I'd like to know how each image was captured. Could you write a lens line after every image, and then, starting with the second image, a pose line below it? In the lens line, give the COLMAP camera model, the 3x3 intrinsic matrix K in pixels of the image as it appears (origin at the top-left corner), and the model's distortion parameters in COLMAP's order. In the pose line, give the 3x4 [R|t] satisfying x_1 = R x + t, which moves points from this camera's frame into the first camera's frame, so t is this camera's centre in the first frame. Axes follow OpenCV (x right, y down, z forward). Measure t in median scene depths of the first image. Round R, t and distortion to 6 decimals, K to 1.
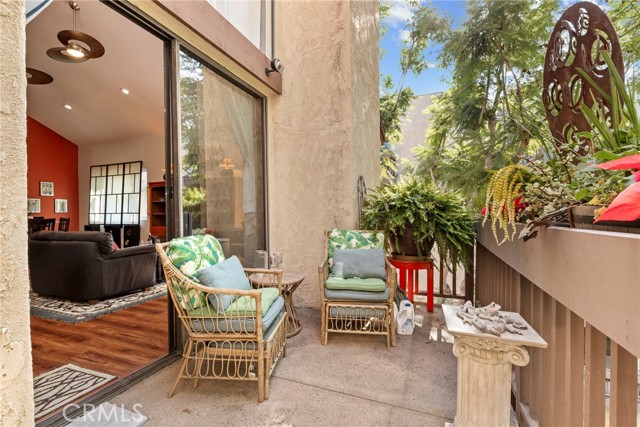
lens RADIAL K [[289.5, 0, 318.9], [0, 289.5, 216.1], [0, 0, 1]] dist [-0.009602, 0.000794]
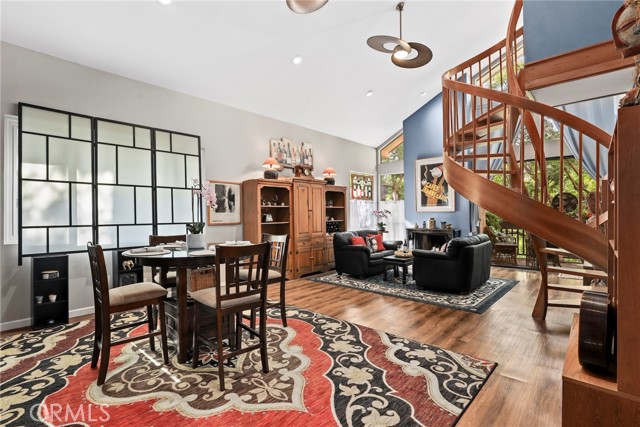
lens RADIAL K [[309.3, 0, 322.4], [0, 309.3, 213.2], [0, 0, 1]] dist [-0.025215, 0.008021]
pose [[0.350892, 0.009316, 0.936370, -1.108404], [0.014411, 0.999778, -0.015347, -0.016920], [-0.936305, 0.018879, 0.350680, 0.526660]]
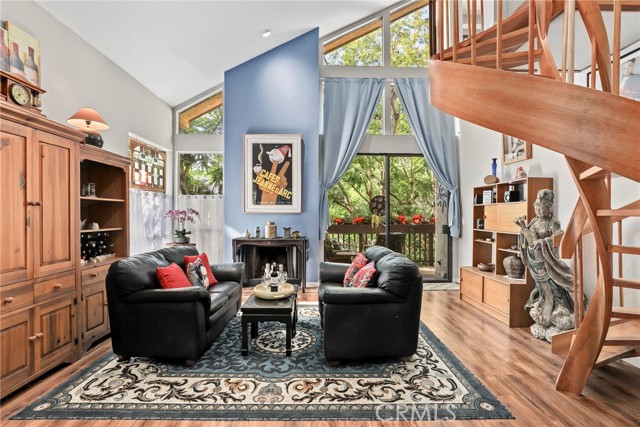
lens RADIAL K [[309.3, 0, 322.4], [0, 309.3, 213.2], [0, 0, 1]] dist [-0.025215, 0.008021]
pose [[-0.389195, 0.012611, 0.921069, -0.738551], [0.008338, 0.999914, -0.010167, -0.023023], [-0.921118, 0.003723, -0.389266, 0.696366]]
